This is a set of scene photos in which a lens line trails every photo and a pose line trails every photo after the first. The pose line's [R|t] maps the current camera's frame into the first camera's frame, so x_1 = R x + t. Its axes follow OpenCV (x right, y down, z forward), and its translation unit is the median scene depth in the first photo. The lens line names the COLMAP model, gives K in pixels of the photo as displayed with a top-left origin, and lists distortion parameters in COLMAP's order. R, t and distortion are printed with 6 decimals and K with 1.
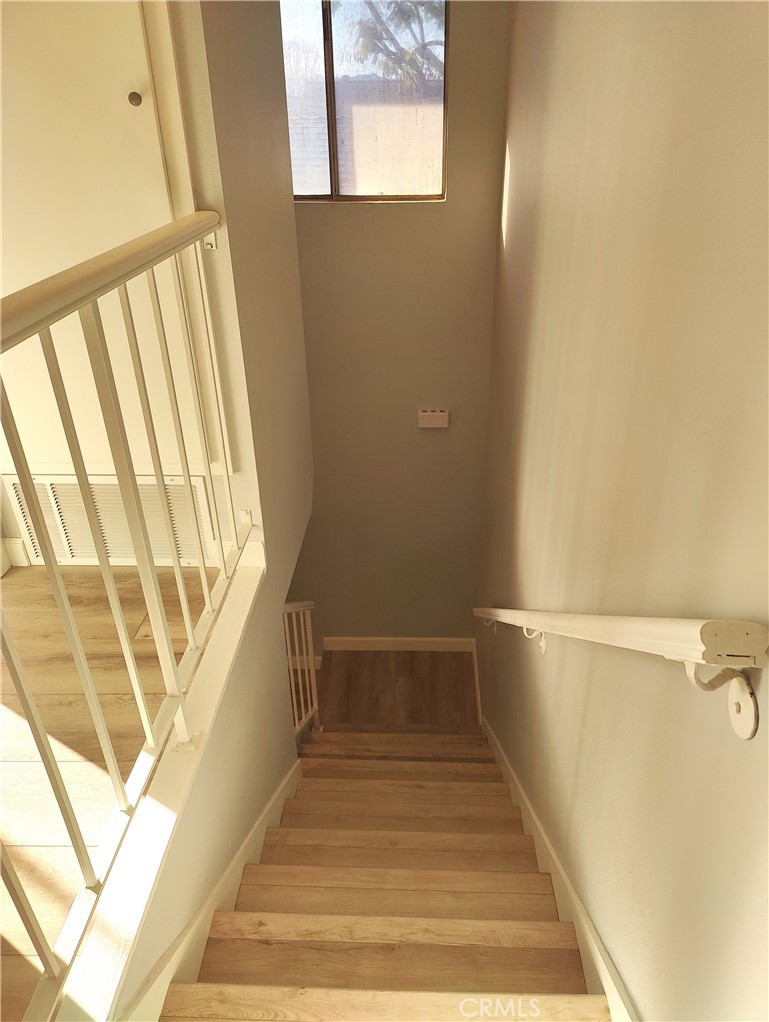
lens RADIAL K [[714.4, 0, 388.1], [0, 714.4, 517.3], [0, 0, 1]] dist [0.007545, -0.000476]
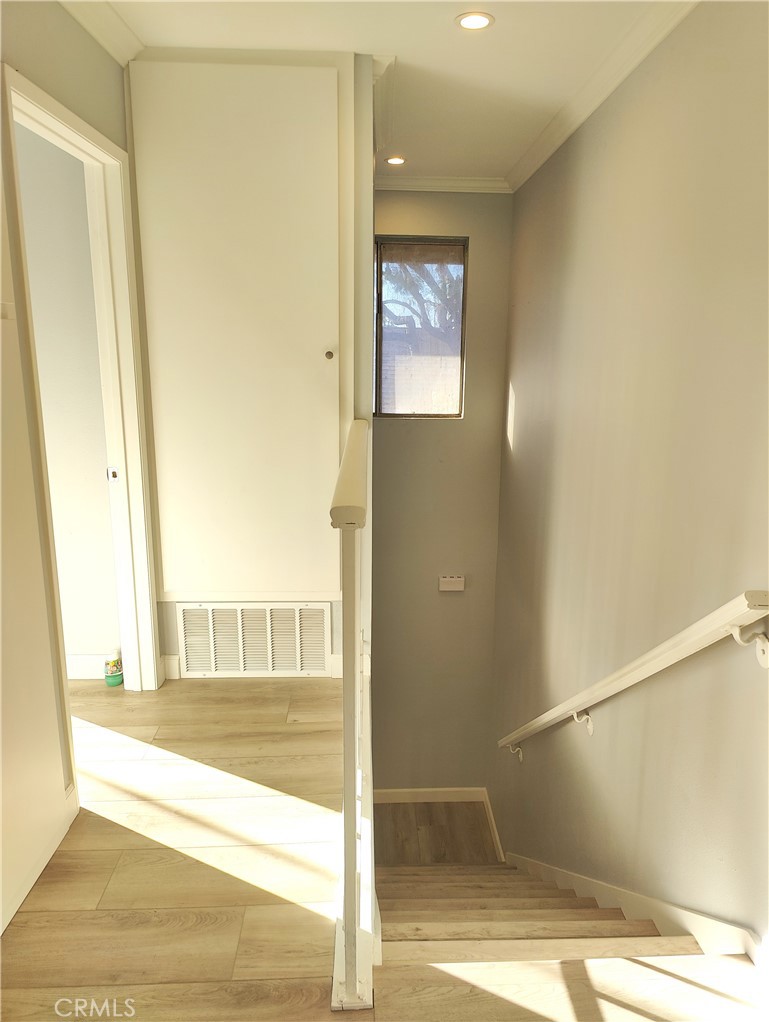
lens RADIAL K [[714.4, 0, 386.6], [0, 714.4, 510.3], [0, 0, 1]] dist [0.007545, -0.000476]
pose [[0.996834, 0.008454, 0.079059, -0.171851], [0.014662, 0.957733, -0.287286, 0.107846], [-0.078146, 0.287536, 0.954577, -0.223532]]
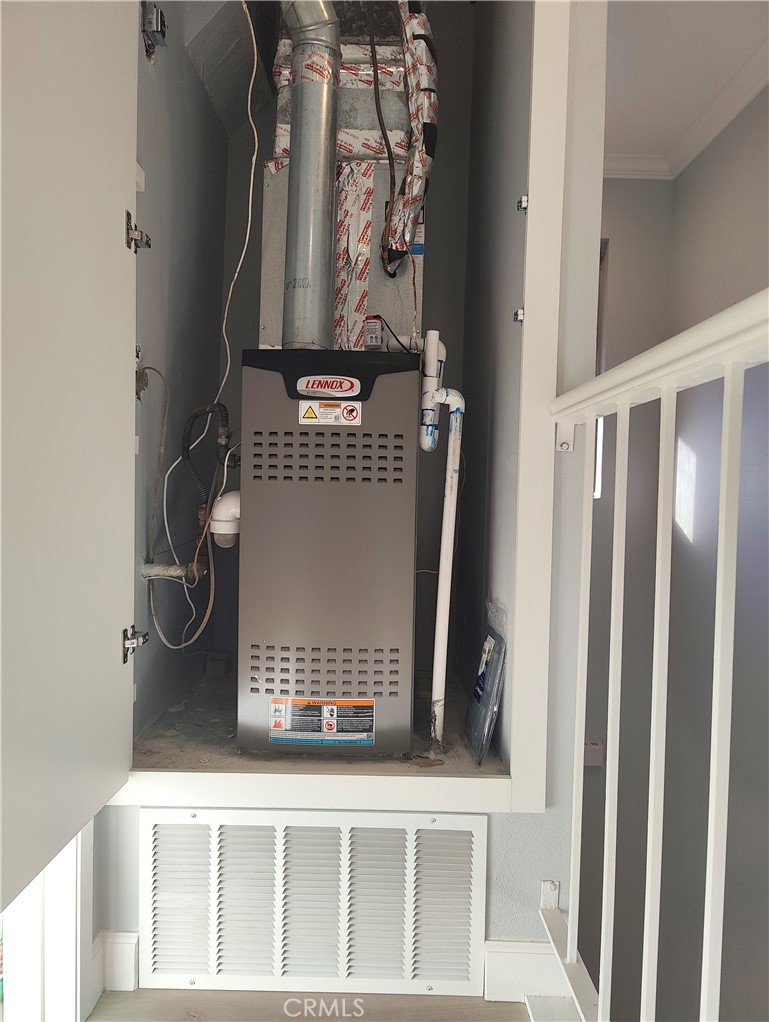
lens RADIAL K [[714.4, 0, 364.3], [0, 714.4, 517.1], [0, 0, 1]] dist [0.007545, -0.000476]
pose [[0.998749, 0.032830, 0.037716, -0.256175], [-0.011150, 0.881510, -0.472033, 0.003915], [-0.048743, 0.471022, 0.880774, 0.240257]]
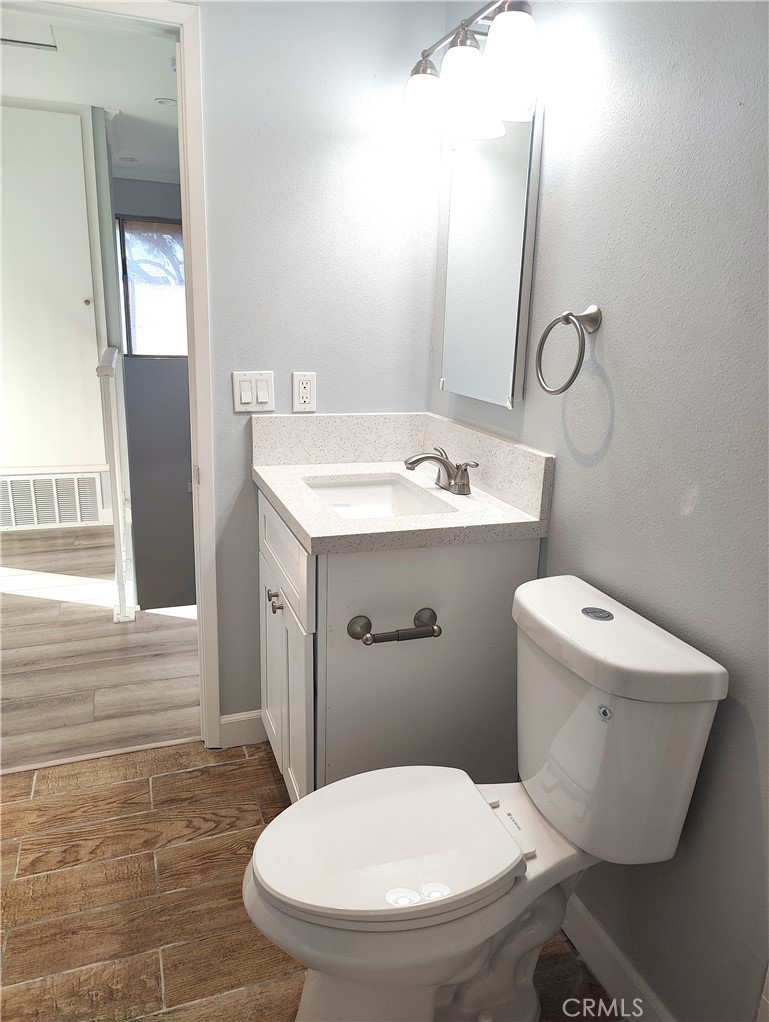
lens RADIAL K [[714.4, 0, 393.5], [0, 714.4, 512.0], [0, 0, 1]] dist [0.007545, -0.000476]
pose [[0.921026, -0.054948, 0.385607, -0.183172], [0.148090, 0.965054, -0.216197, 0.392257], [-0.360252, 0.256227, 0.896976, -0.688807]]
